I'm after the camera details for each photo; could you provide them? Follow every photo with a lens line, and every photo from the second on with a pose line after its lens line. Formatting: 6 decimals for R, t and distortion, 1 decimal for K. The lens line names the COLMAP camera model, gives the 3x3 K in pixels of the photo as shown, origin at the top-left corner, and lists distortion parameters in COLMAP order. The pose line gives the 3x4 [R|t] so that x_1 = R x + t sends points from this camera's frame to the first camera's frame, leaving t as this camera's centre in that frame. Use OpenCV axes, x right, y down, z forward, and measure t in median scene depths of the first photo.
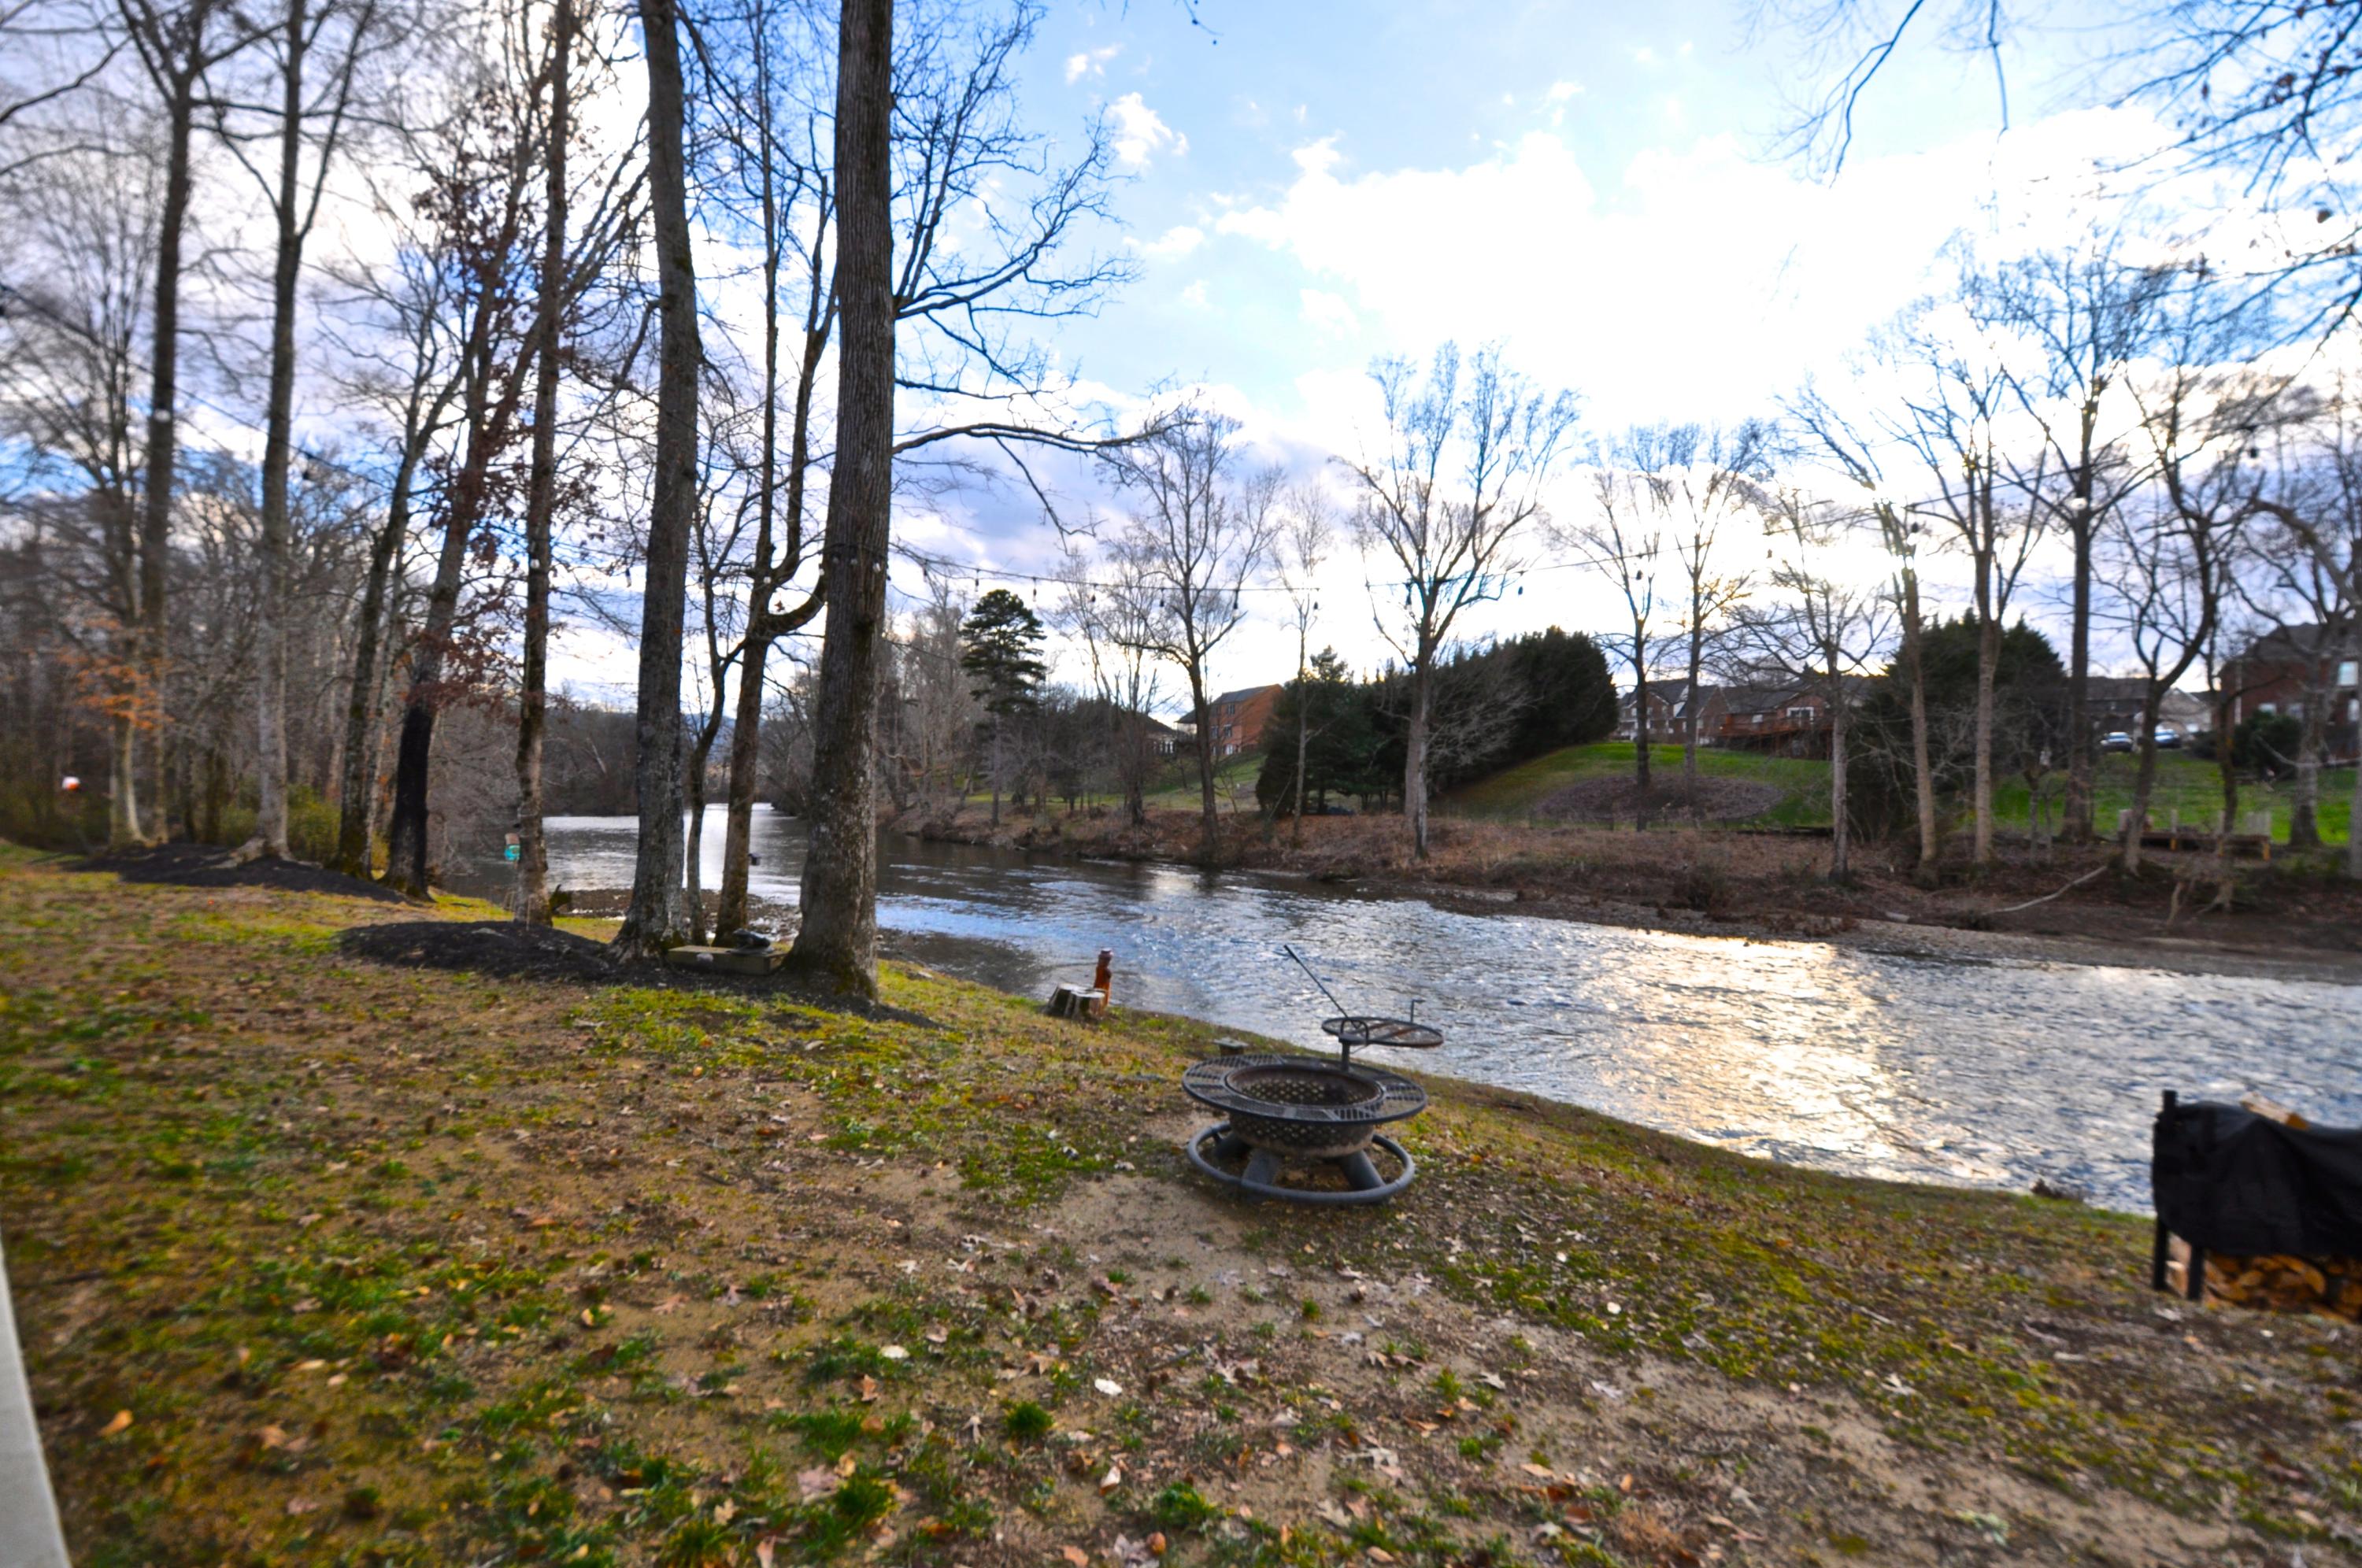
lens RADIAL K [[1019.9, 0, 1181.2], [0, 1019.9, 785.9], [0, 0, 1]] dist [-0.003618, -0.010446]
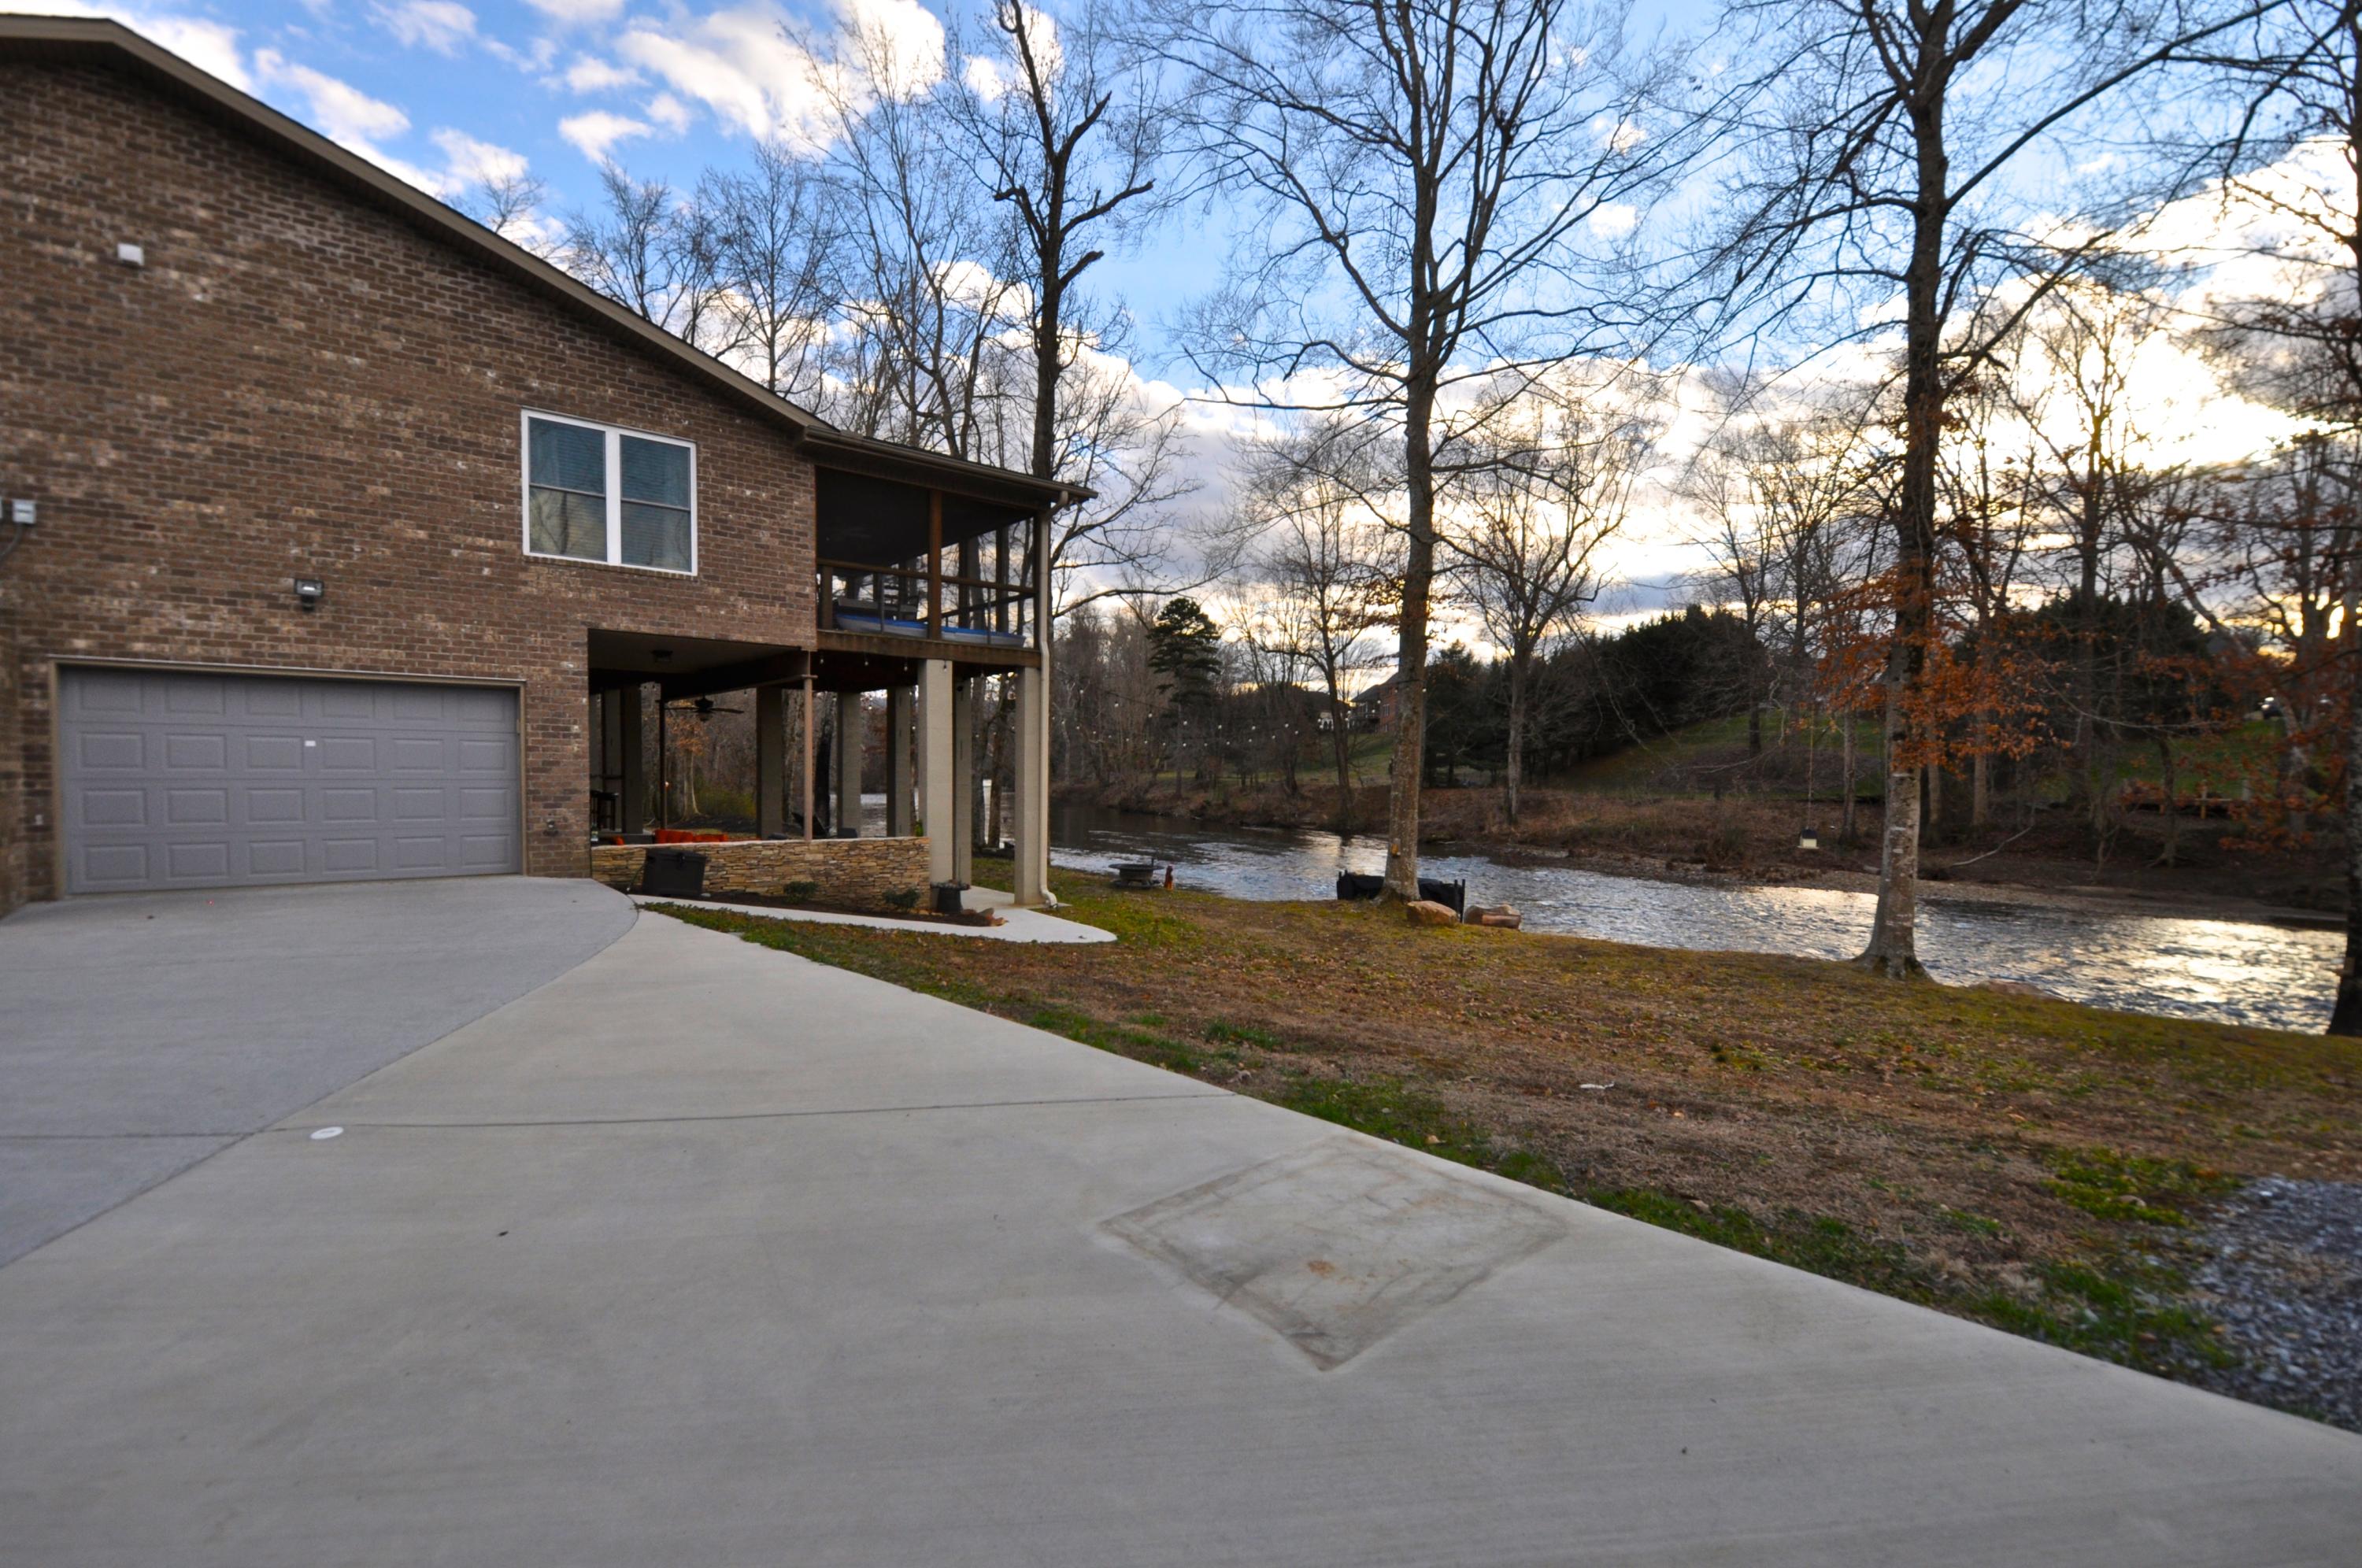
lens RADIAL K [[1019.9, 0, 1182.9], [0, 1019.9, 784.4], [0, 0, 1]] dist [-0.003618, -0.010446]
pose [[0.980972, -0.008142, -0.193977, 0.102468], [0.013848, 0.999510, 0.028077, -0.020432], [0.193653, -0.030229, 0.980604, -0.321745]]
